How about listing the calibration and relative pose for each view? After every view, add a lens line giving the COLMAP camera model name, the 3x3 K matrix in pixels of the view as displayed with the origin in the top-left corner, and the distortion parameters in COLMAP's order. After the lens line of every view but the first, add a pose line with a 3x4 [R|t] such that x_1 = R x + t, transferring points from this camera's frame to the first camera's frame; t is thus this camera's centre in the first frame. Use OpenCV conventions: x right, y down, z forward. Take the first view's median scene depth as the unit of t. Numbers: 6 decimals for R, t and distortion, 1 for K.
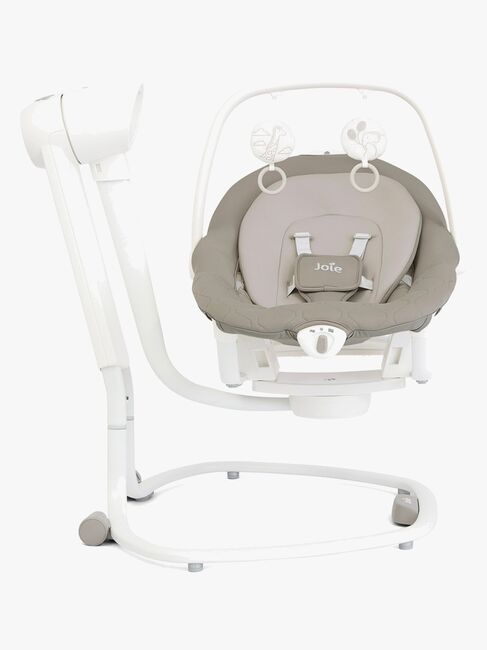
lens RADIAL K [[1091.5, 0, 243.5], [0, 1091.5, 325.0], [0, 0, 1]] dist [0.010870, 0.004726]
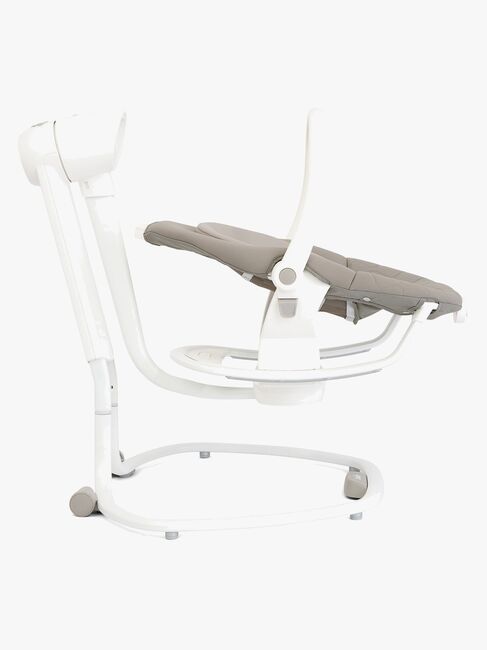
lens RADIAL K [[1101.1, 0, 243.5], [0, 1101.1, 325.0], [0, 0, 1]] dist [-0.034191, -0.038346]
pose [[0.999907, 0.001670, 0.013545, 0.015134], [-0.001900, 0.999854, 0.016971, -0.017807], [-0.013514, -0.016996, 0.999764, -0.148609]]
